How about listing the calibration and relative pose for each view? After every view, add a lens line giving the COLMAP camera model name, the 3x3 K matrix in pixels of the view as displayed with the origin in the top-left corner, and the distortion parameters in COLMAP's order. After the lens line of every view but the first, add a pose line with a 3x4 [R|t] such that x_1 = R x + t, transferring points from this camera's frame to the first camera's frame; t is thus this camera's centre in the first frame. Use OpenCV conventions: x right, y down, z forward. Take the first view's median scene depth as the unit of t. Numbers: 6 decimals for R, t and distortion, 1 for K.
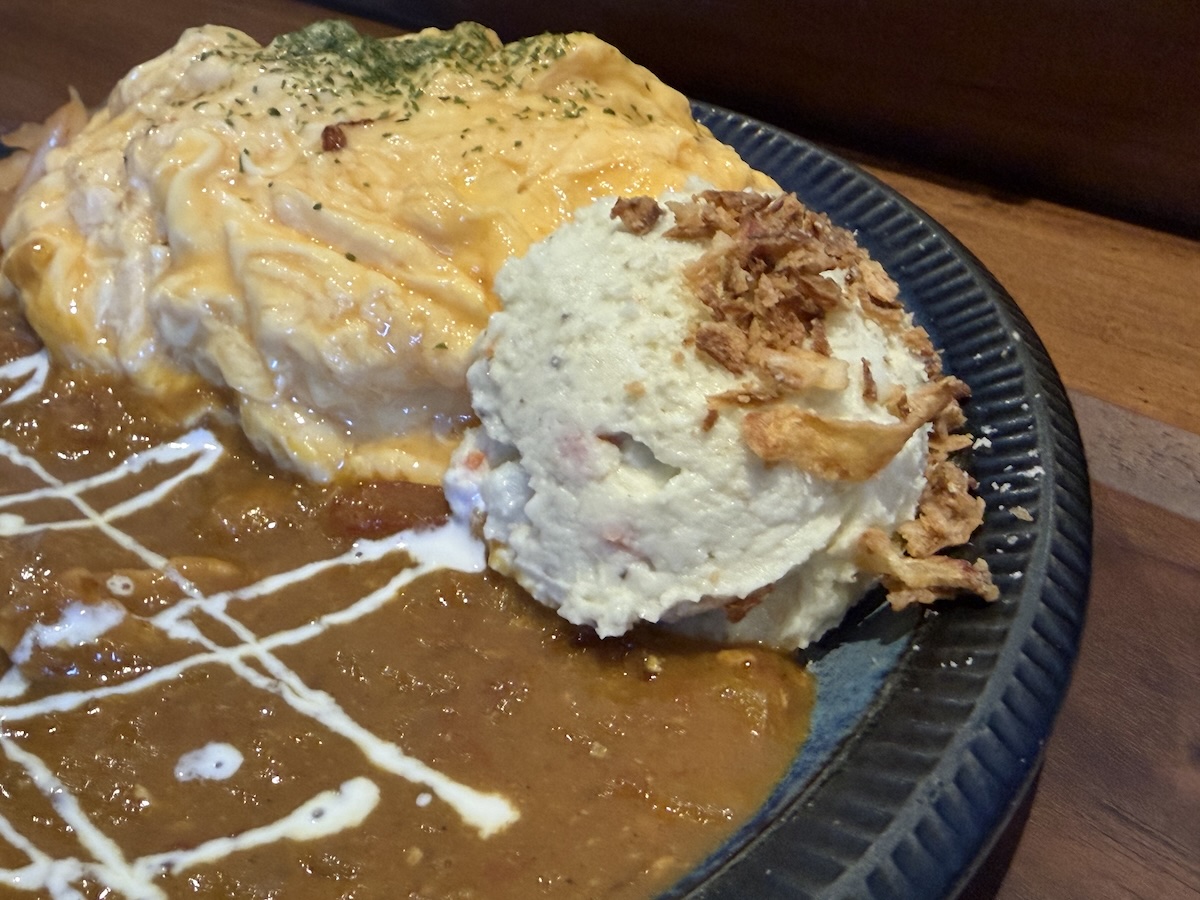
lens RADIAL K [[1280.8, 0, 460.7], [0, 1280.8, 450.4], [0, 0, 1]] dist [-0.004524, -0.012956]
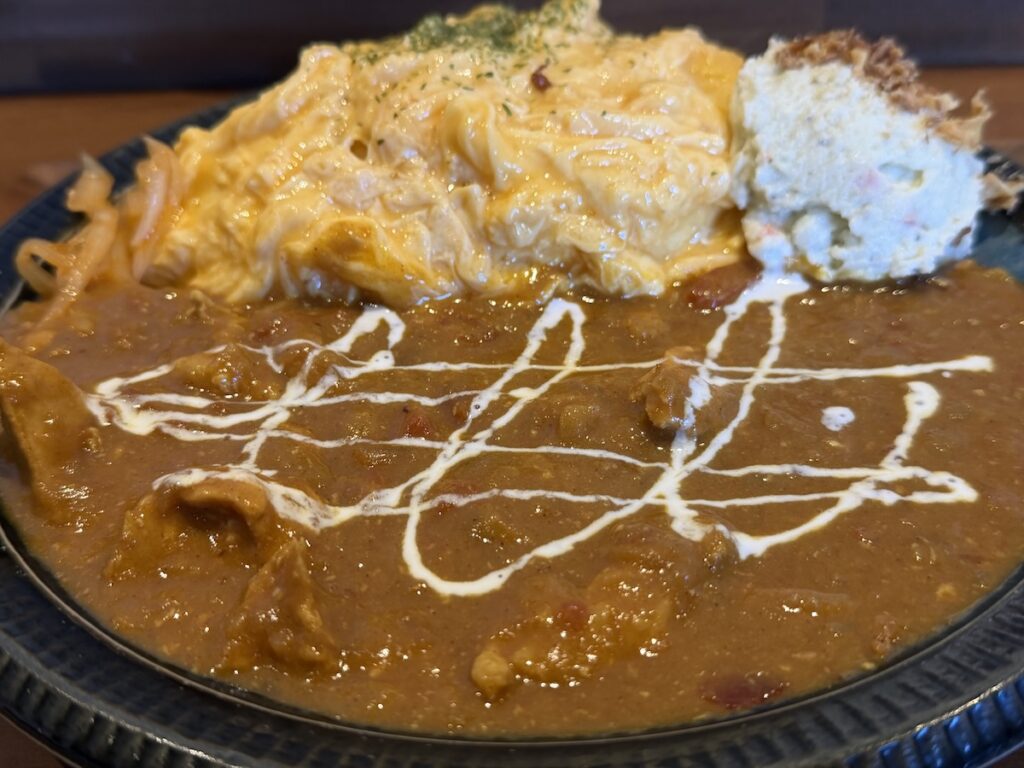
lens RADIAL K [[1154.5, 0, 450.4], [0, 1154.5, 382.1], [0, 0, 1]] dist [0.181121, -0.419293]
pose [[0.739547, -0.347150, 0.576677, -1.225949], [0.389931, 0.919298, 0.053344, -0.052741], [-0.548656, 0.185414, 0.815229, 0.068520]]
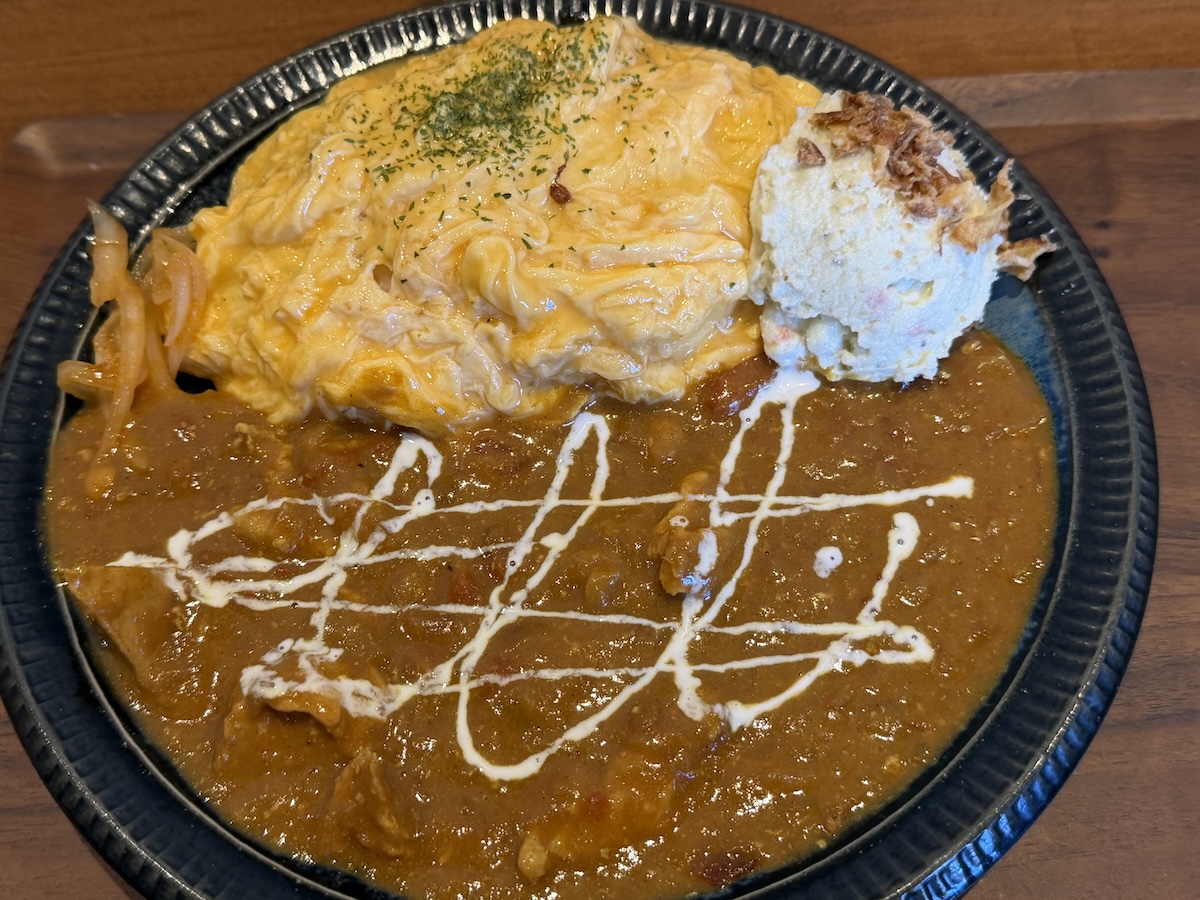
lens RADIAL K [[1352.9, 0, 527.8], [0, 1352.9, 447.7], [0, 0, 1]] dist [0.181121, -0.419293]
pose [[0.704031, -0.591855, 0.392490, -1.034439], [0.433825, 0.795988, 0.422136, -0.786880], [-0.562261, -0.126925, 0.817161, -0.280631]]
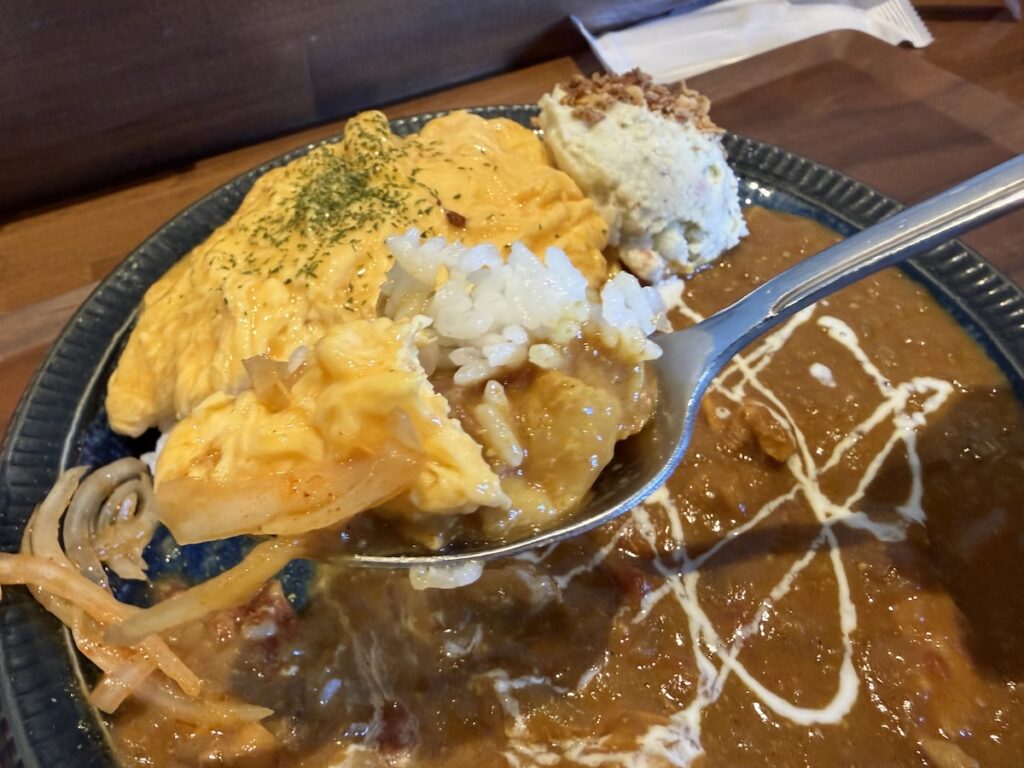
lens RADIAL K [[753.9, 0, 401.4], [0, 753.9, 384.7], [0, 0, 1]] dist [0.004537, -0.000687]
pose [[0.091518, -0.688565, 0.719376, -1.030732], [0.654983, 0.585771, 0.477356, -0.697378], [-0.750081, 0.427492, 0.504608, 0.808506]]
